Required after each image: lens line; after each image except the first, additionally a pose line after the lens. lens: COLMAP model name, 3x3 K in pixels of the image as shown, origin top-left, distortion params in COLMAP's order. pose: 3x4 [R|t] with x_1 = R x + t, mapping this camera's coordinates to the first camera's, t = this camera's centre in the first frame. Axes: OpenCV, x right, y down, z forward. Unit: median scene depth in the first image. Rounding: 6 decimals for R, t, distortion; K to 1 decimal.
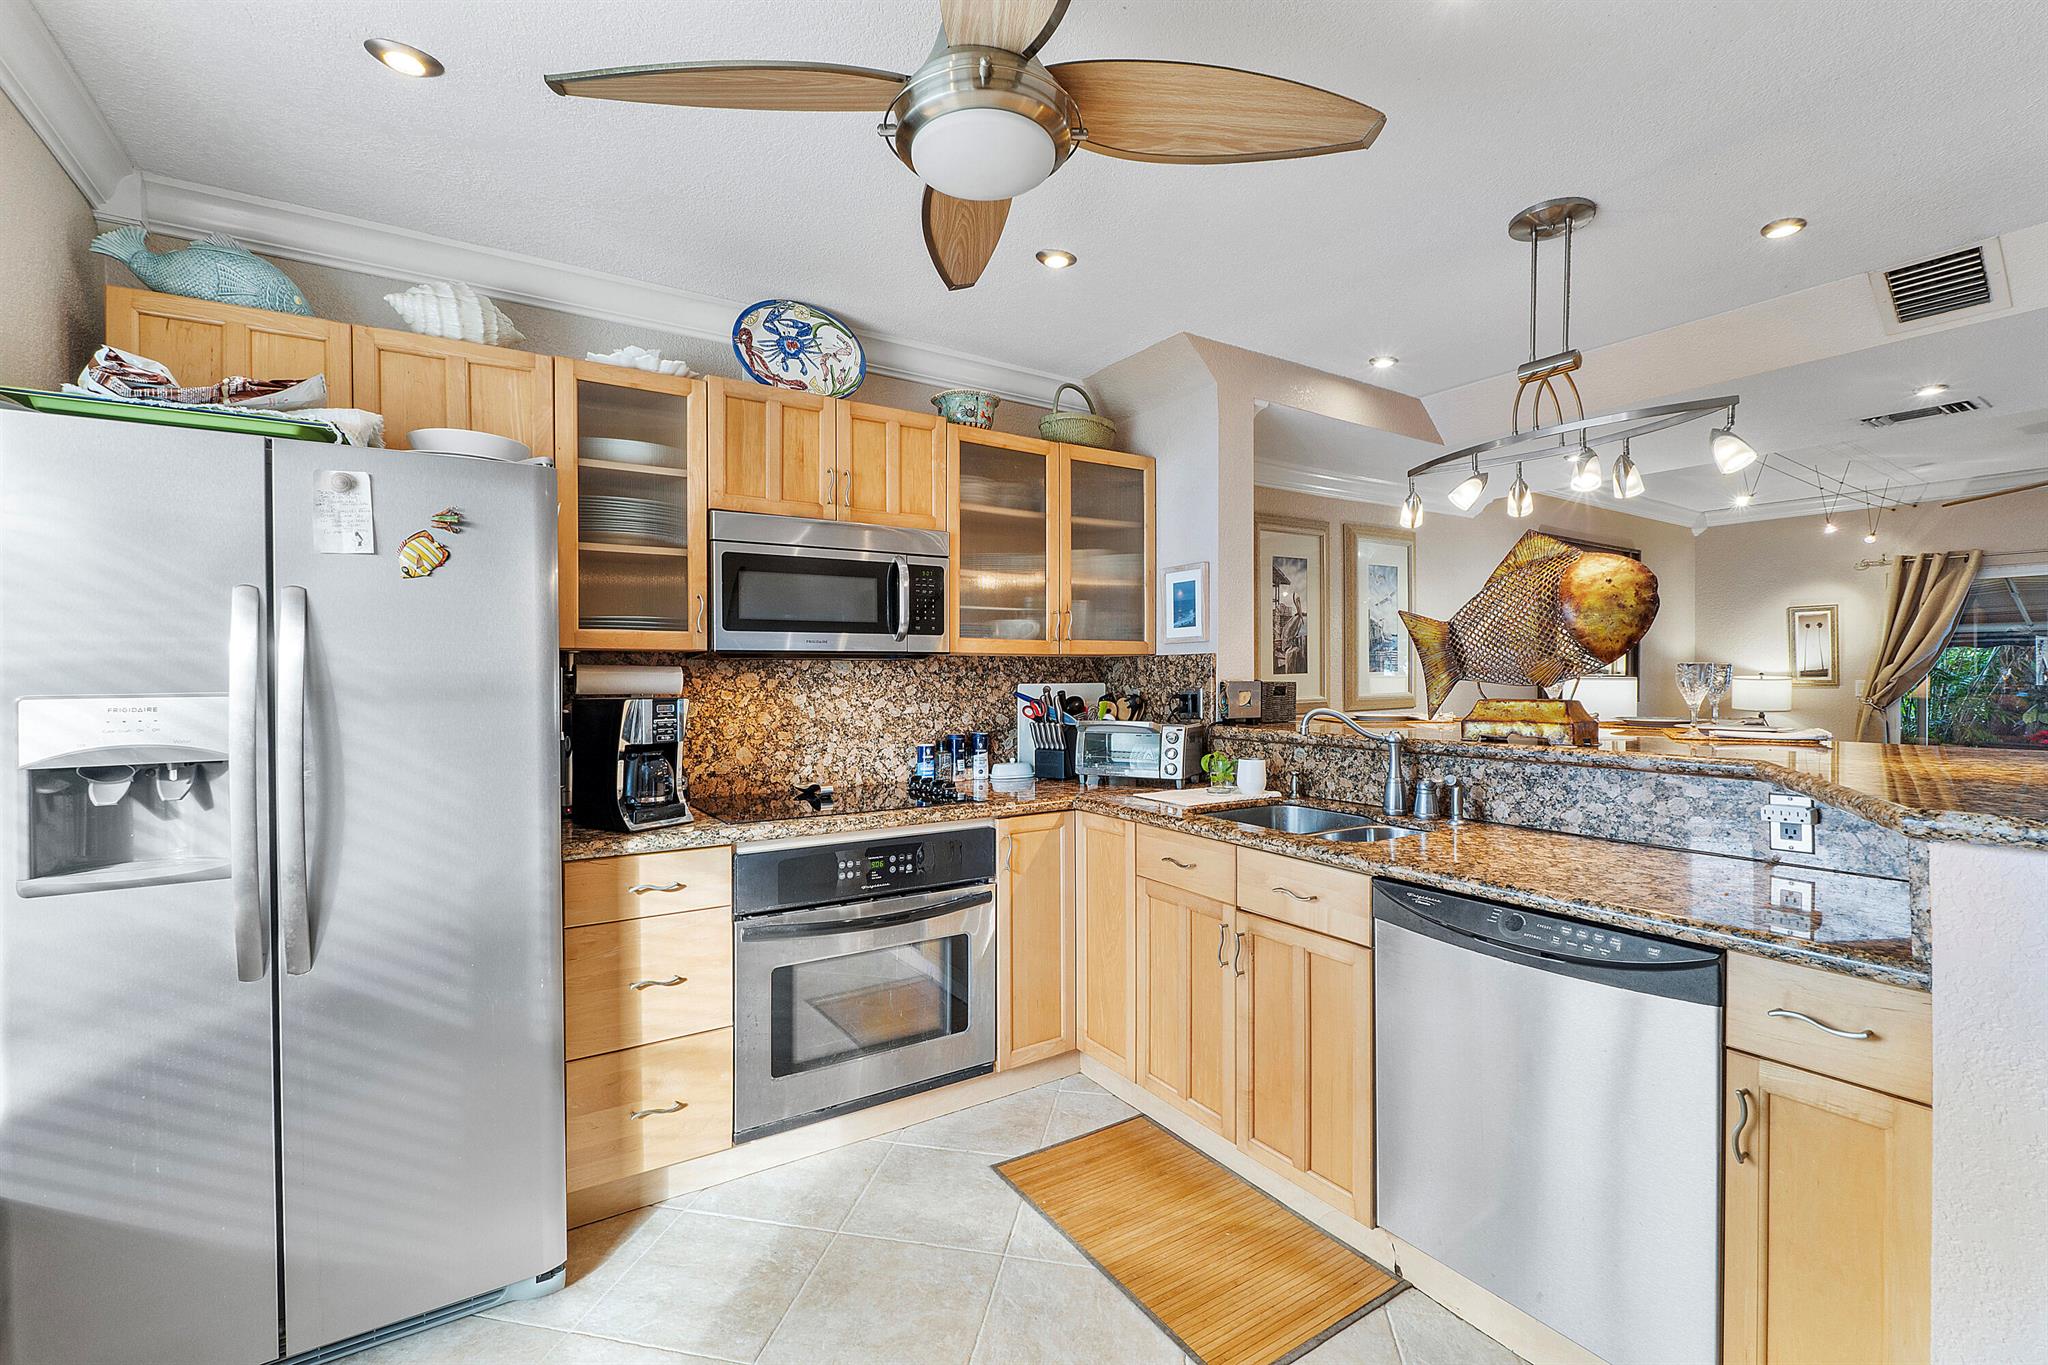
lens RADIAL K [[863.0, 0, 1002.9], [0, 863.0, 681.8], [0, 0, 1]] dist [-0.005271, -0.001538]
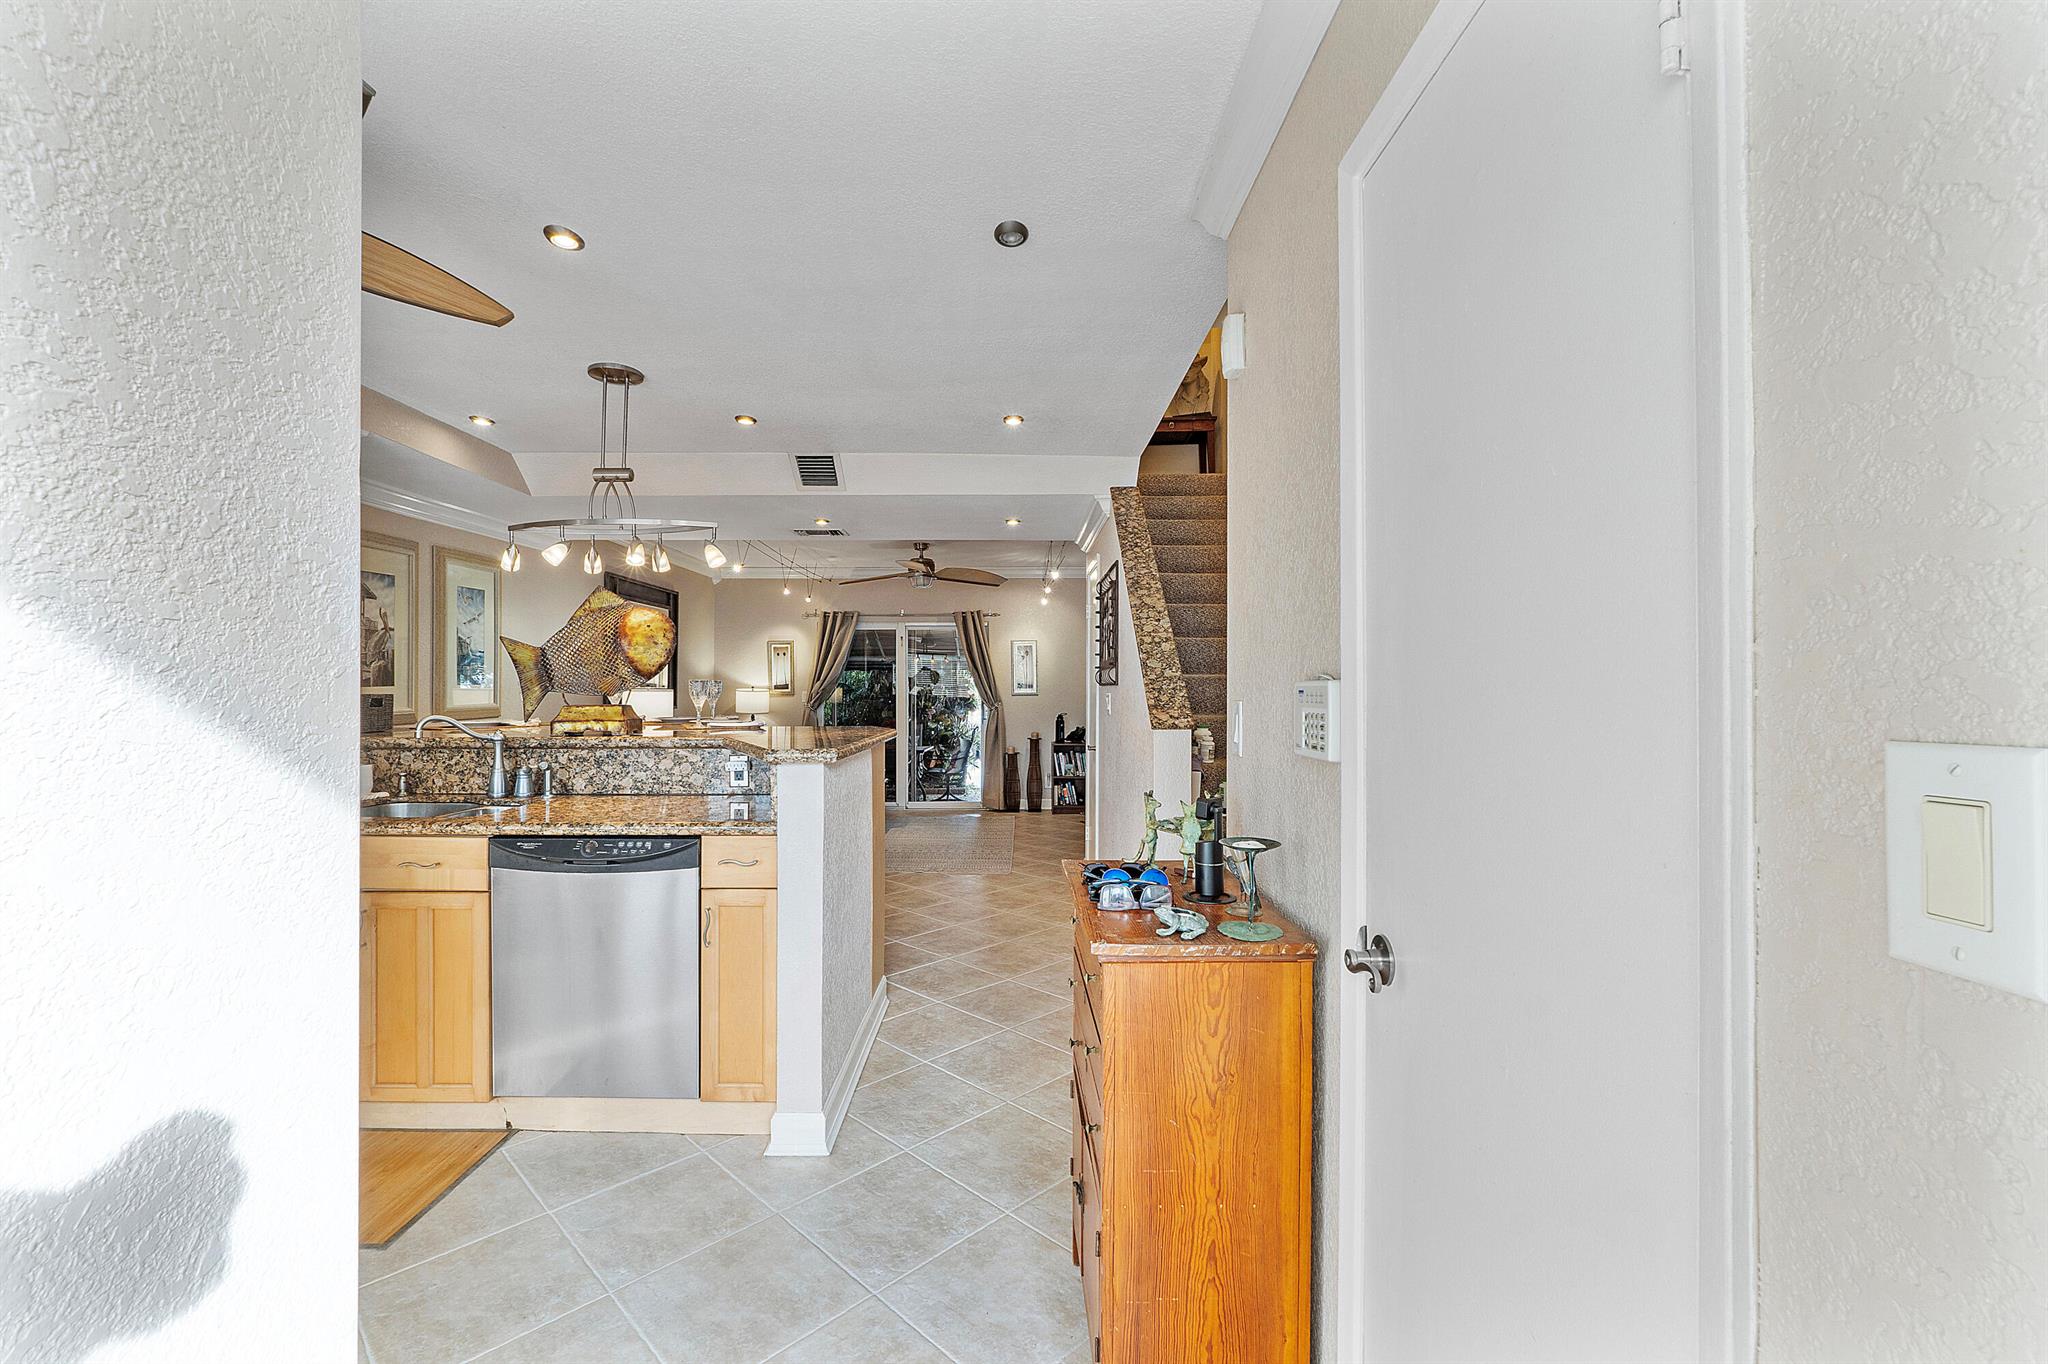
lens RADIAL K [[863.0, 0, 1006.0], [0, 863.0, 671.7], [0, 0, 1]] dist [-0.005271, -0.001538]
pose [[0.544845, 0.016346, 0.838377, -0.208950], [0.006229, 0.999703, -0.023540, 0.003419], [-0.838513, 0.018048, 0.544582, -0.327929]]
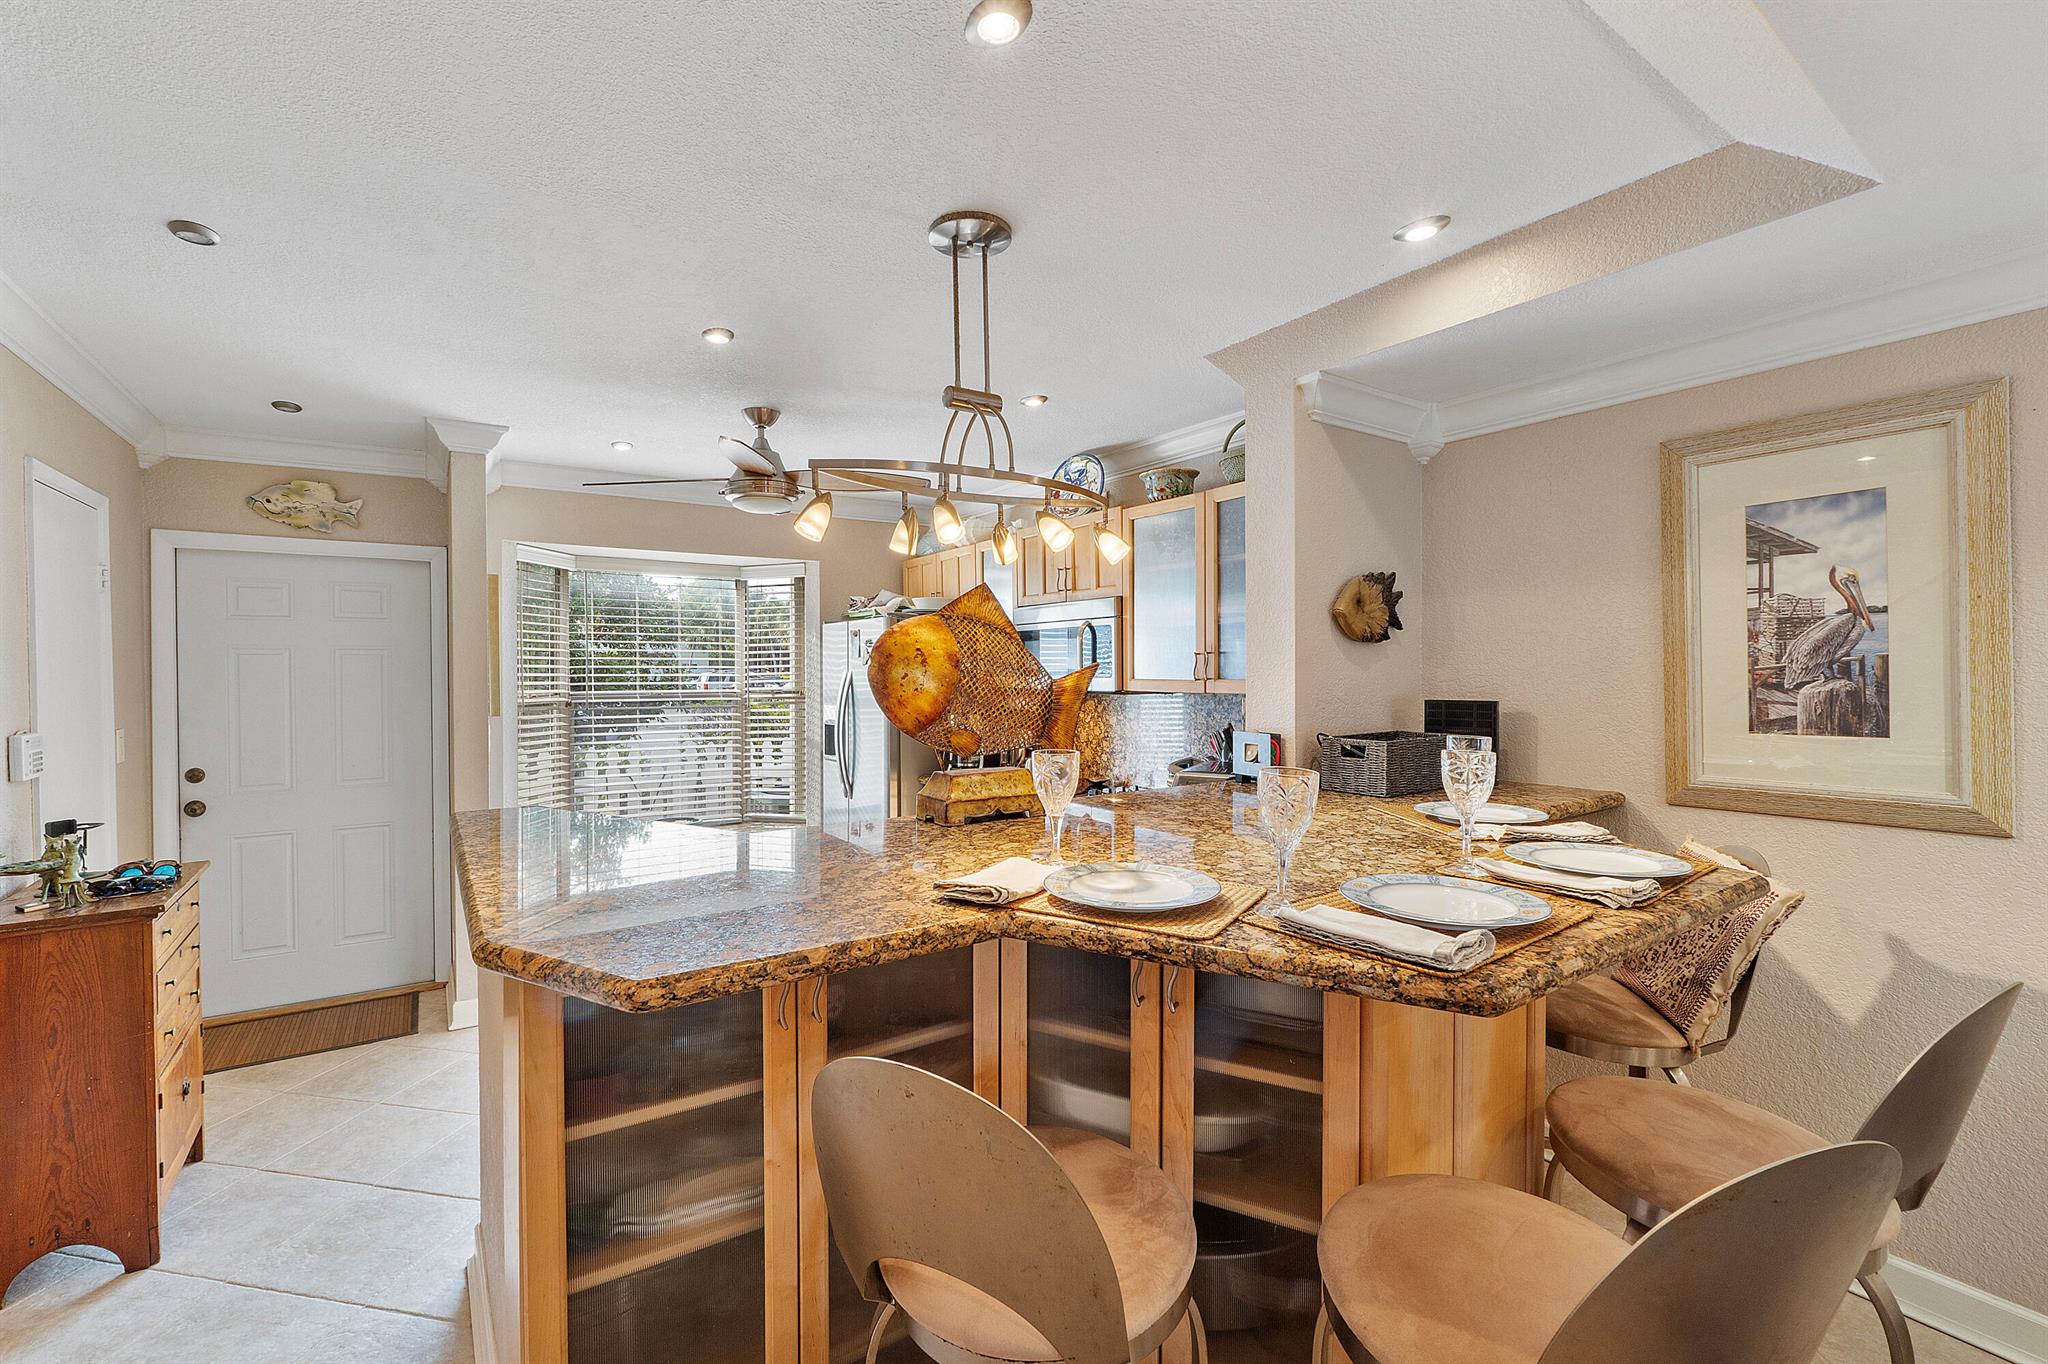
lens RADIAL K [[863.0, 0, 1005.8], [0, 863.0, 674.9], [0, 0, 1]] dist [-0.005271, -0.001538]
pose [[0.026226, 0.013496, -0.999565, 1.487886], [-0.000469, 0.999909, 0.013488, -0.091802], [0.999656, 0.000115, 0.026230, 0.980904]]
